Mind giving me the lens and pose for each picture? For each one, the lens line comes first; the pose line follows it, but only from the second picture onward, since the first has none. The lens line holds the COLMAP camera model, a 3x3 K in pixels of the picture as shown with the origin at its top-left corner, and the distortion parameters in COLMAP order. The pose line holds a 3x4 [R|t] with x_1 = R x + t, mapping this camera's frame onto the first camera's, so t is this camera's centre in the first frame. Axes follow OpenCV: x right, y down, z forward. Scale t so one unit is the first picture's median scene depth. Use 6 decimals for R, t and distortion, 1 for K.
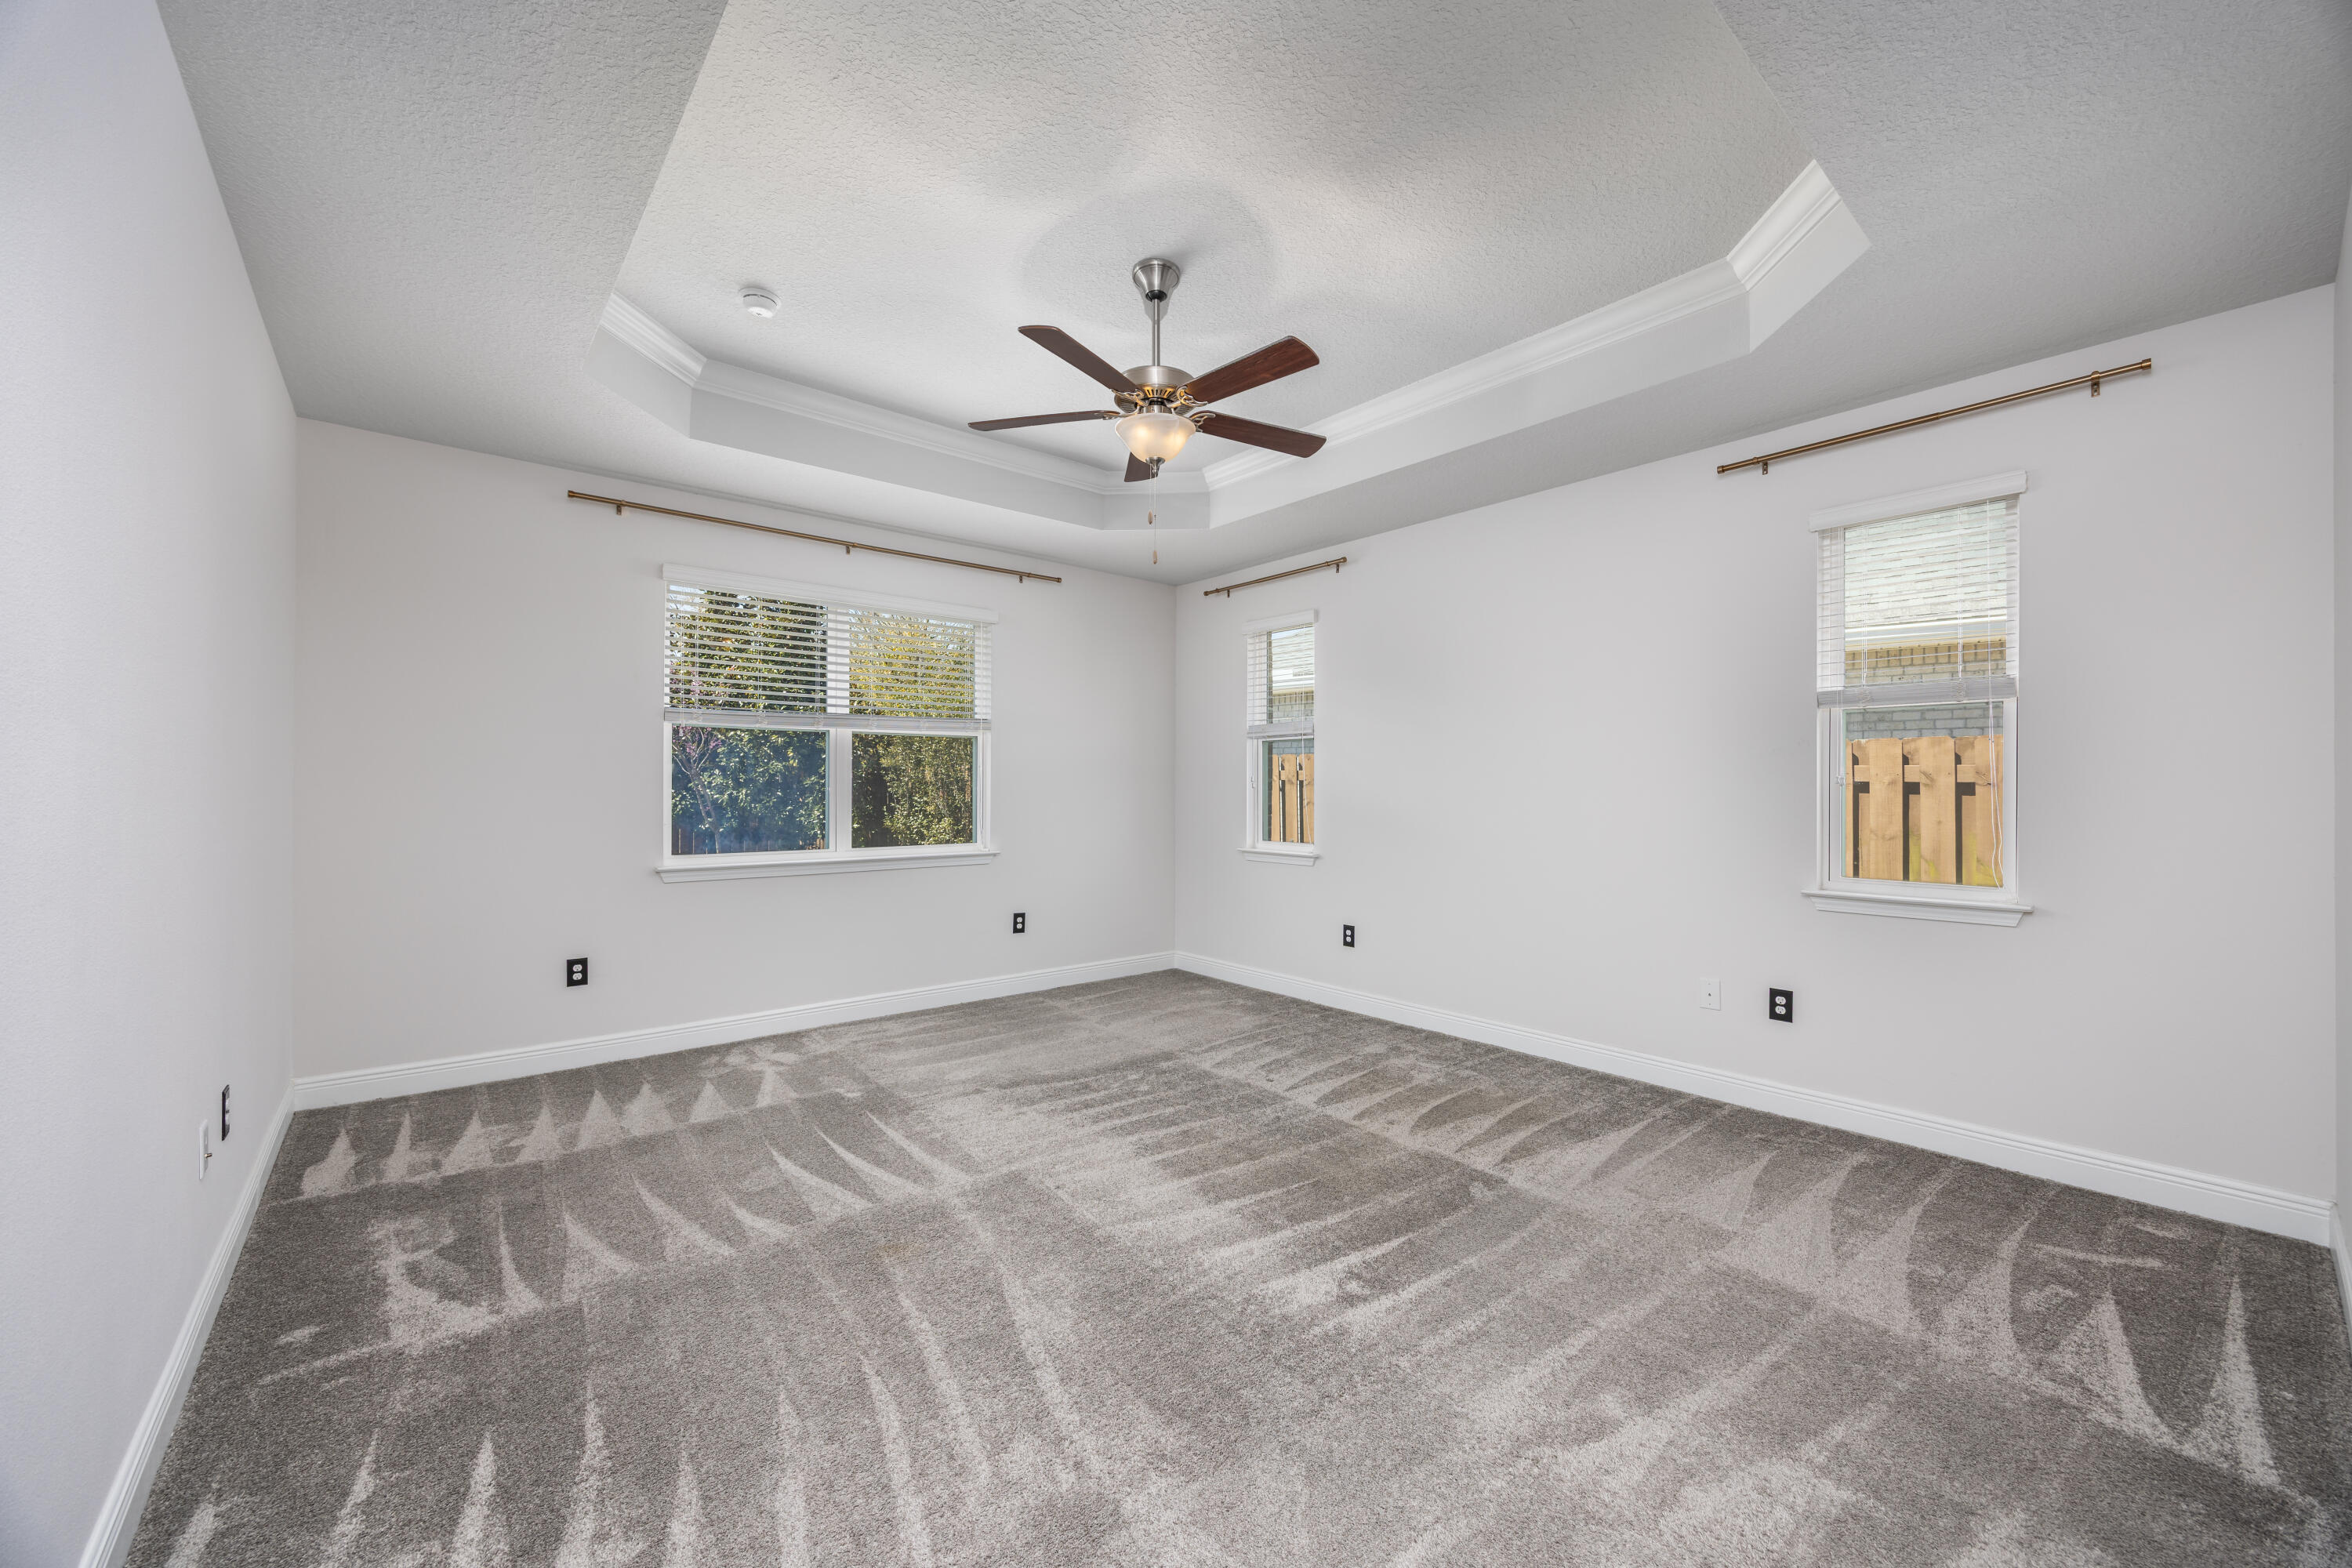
lens RADIAL K [[928.5, 0, 1188.1], [0, 928.5, 781.3], [0, 0, 1]] dist [-0.000054, 0.000071]
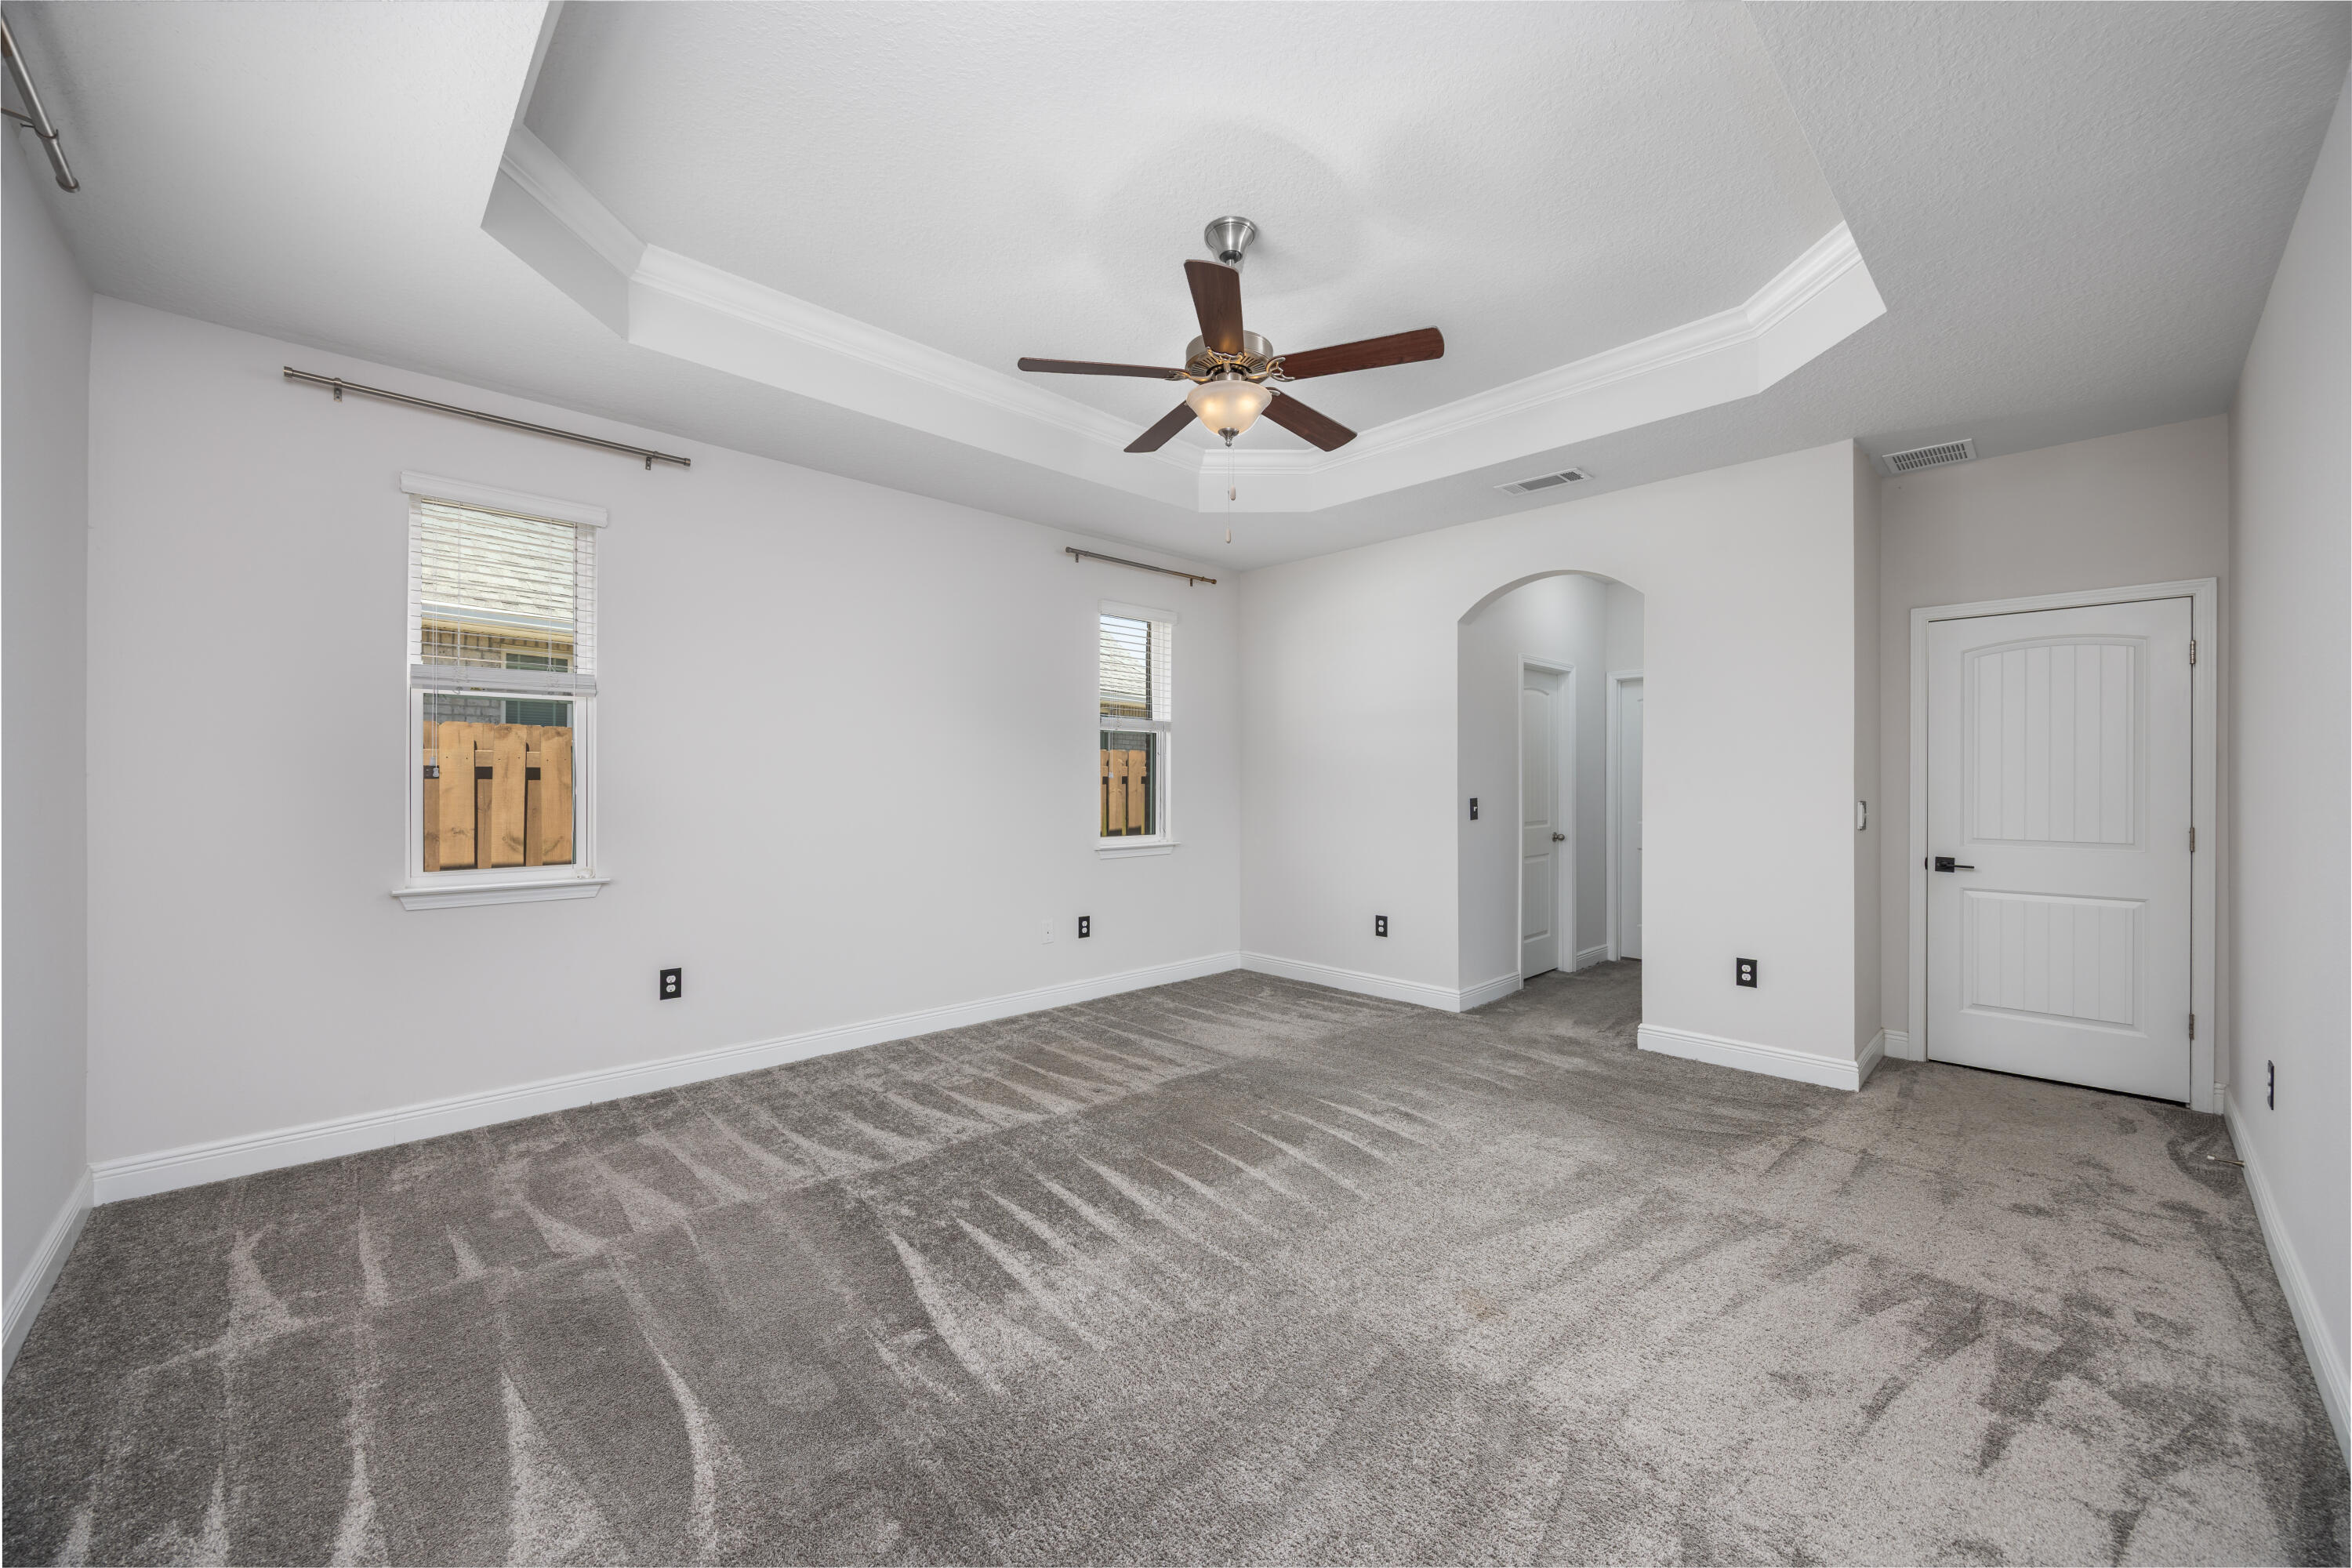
lens RADIAL K [[928.5, 0, 1188.1], [0, 928.5, 781.3], [0, 0, 1]] dist [-0.000054, 0.000071]
pose [[-0.078963, -0.003924, 0.996870, -0.719959], [-0.010479, 0.999940, 0.003106, 0.004333], [-0.996822, -0.010201, -0.079000, 0.823596]]
